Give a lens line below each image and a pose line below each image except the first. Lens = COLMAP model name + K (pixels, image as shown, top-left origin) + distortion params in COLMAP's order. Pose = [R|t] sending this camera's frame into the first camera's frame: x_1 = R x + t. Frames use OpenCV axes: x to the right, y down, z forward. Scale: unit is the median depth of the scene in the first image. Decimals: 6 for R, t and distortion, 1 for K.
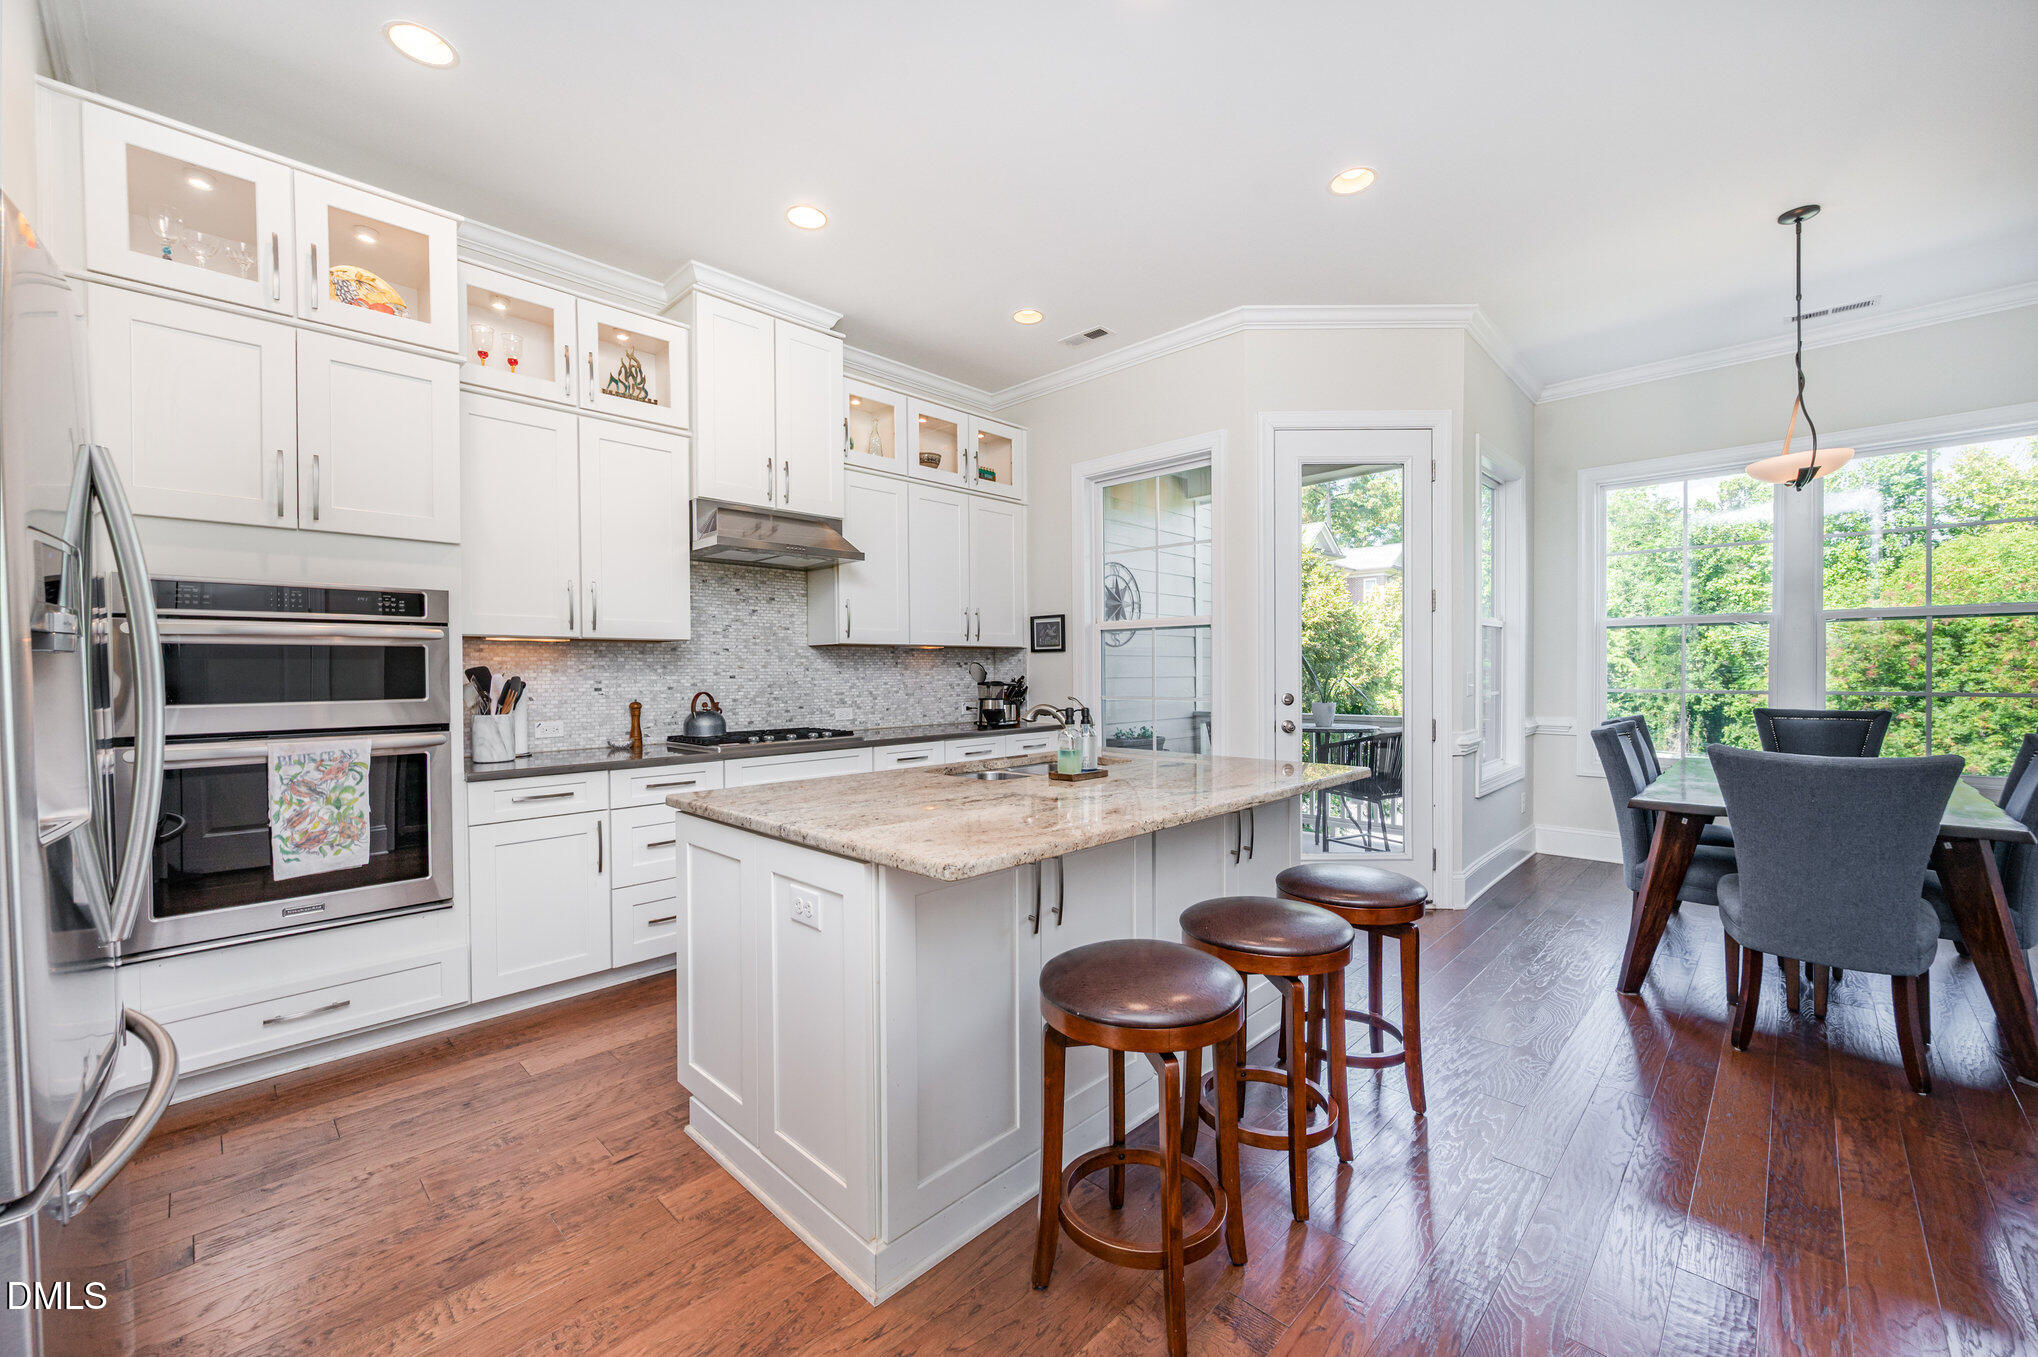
lens RADIAL K [[810.5, 0, 1019.0], [0, 810.5, 678.5], [0, 0, 1]] dist [0.000922, -0.000014]
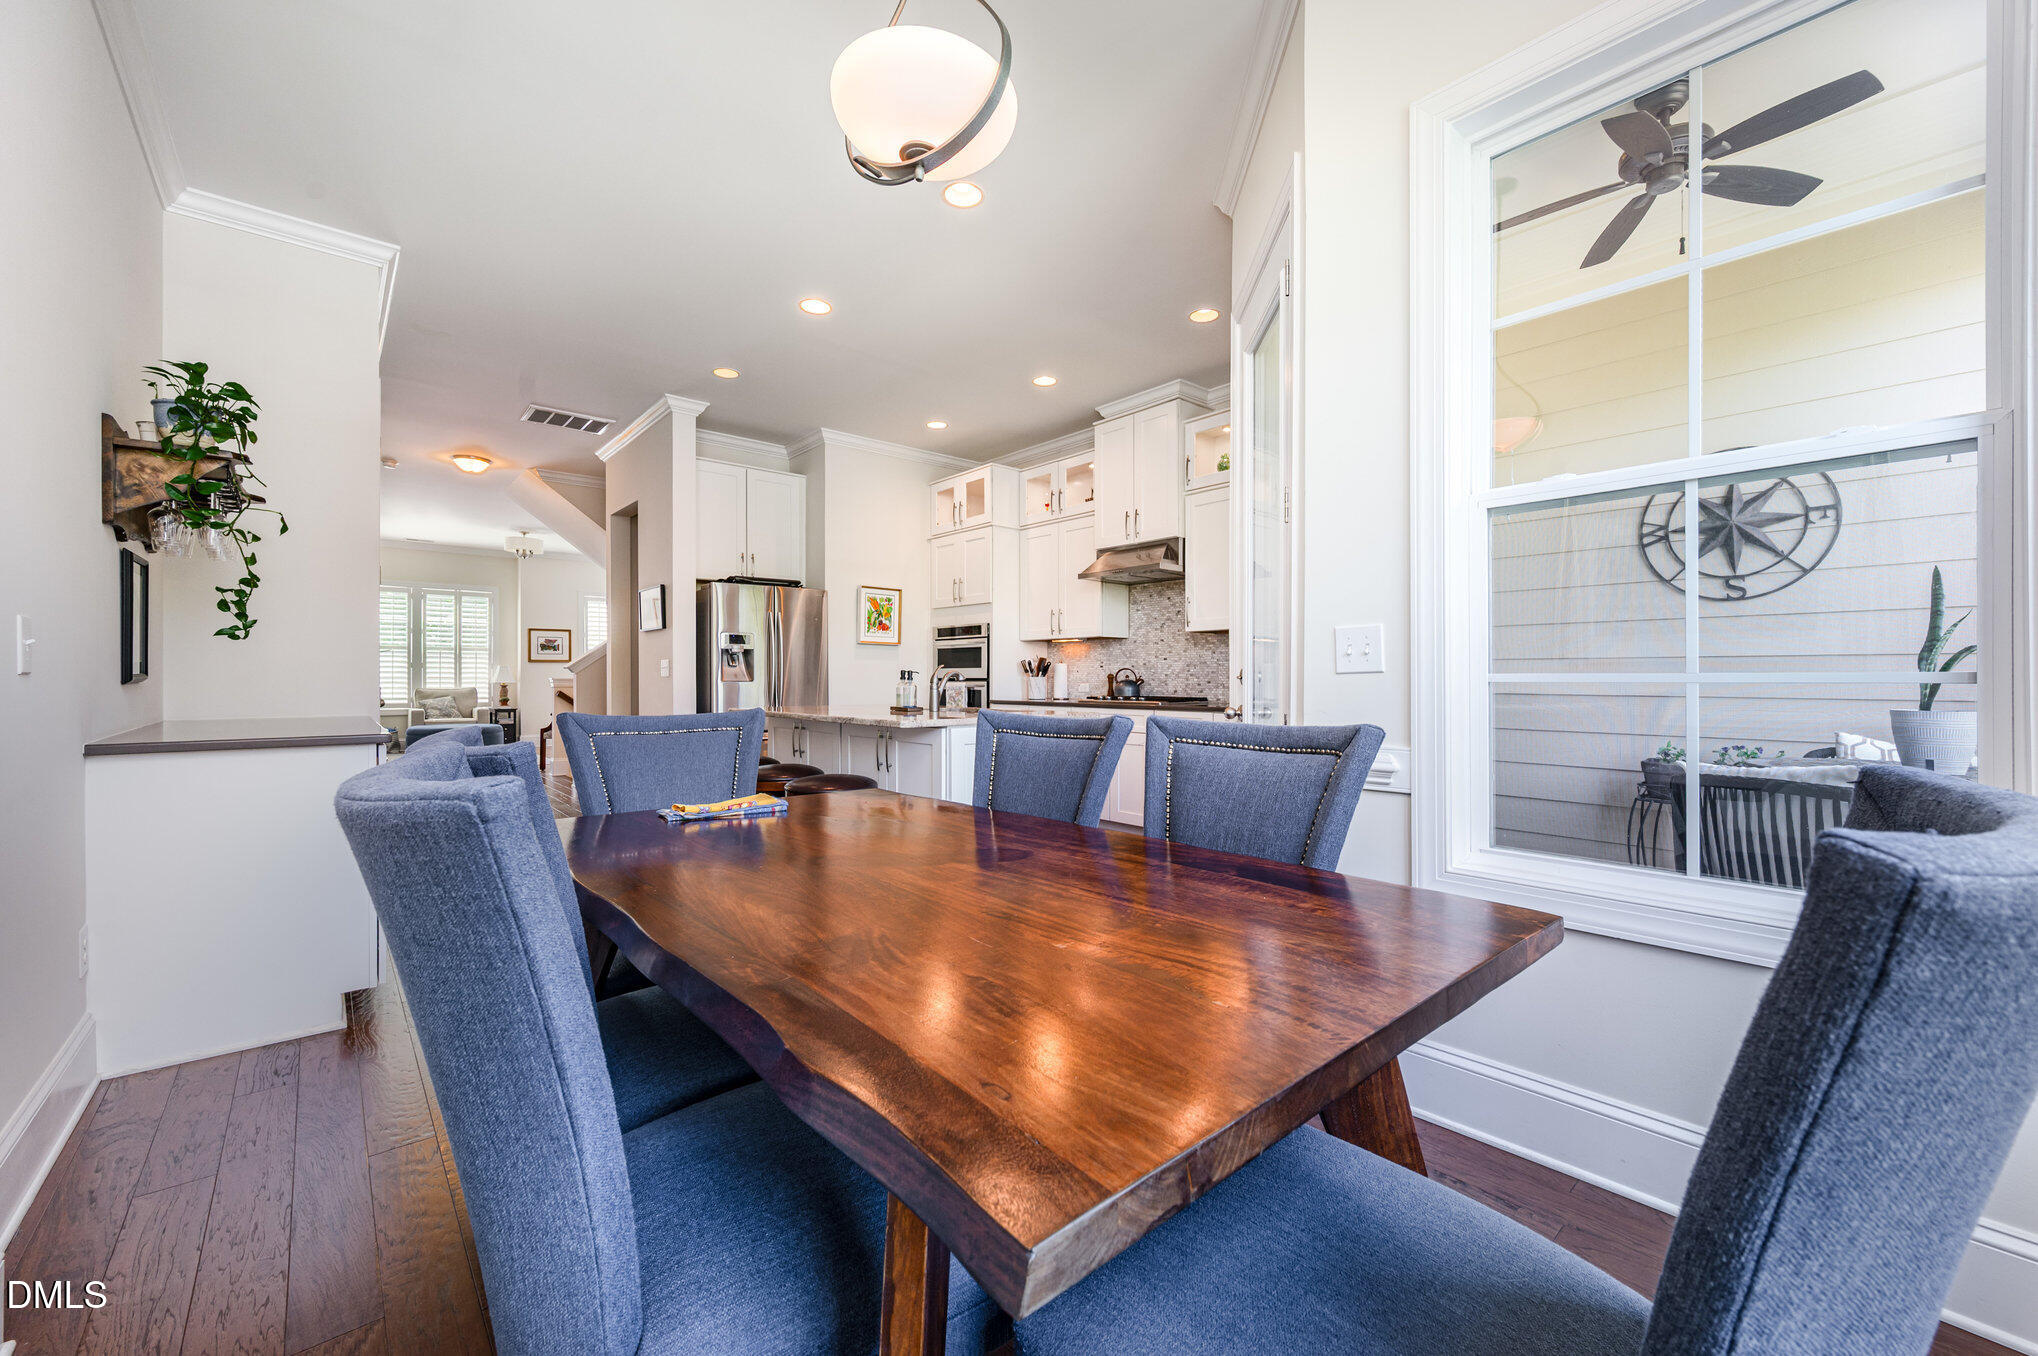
lens RADIAL K [[810.5, 0, 1019.0], [0, 810.5, 678.0], [0, 0, 1]] dist [0.000922, -0.000014]
pose [[-0.090993, 0.009034, -0.995811, 0.917900], [-0.009387, 0.999907, 0.009929, 0.016659], [0.995807, 0.010251, -0.090900, 0.717931]]
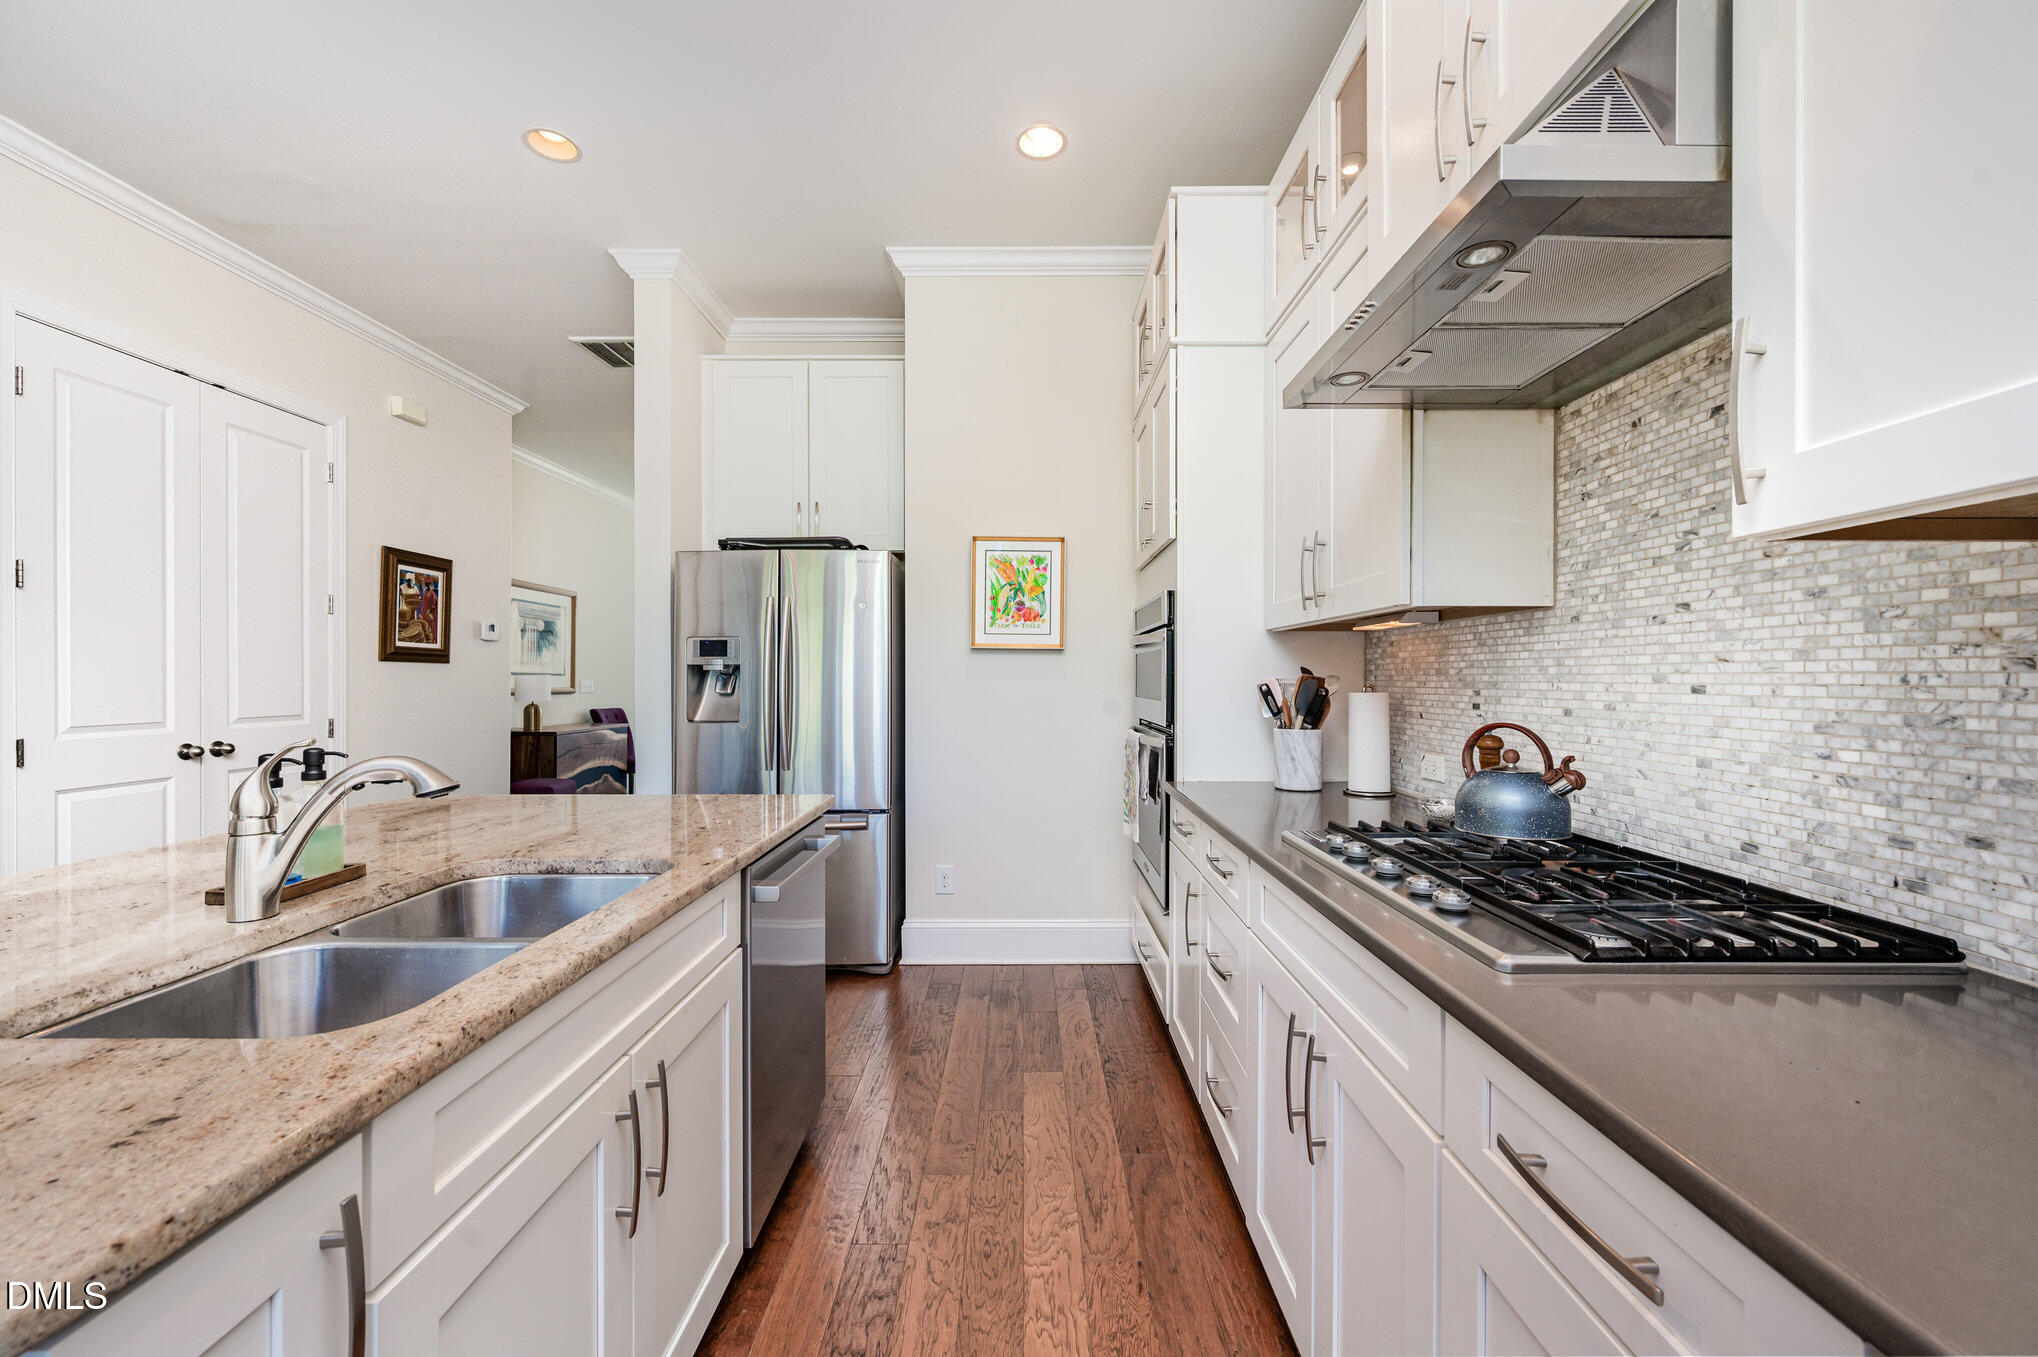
lens RADIAL K [[810.5, 0, 1019.0], [0, 810.5, 678.5], [0, 0, 1]] dist [0.000922, -0.000014]
pose [[-0.721596, 0.006493, -0.692284, 0.052645], [-0.002312, 0.999928, 0.011788, -0.007627], [0.692311, 0.010107, -0.721529, 0.861174]]
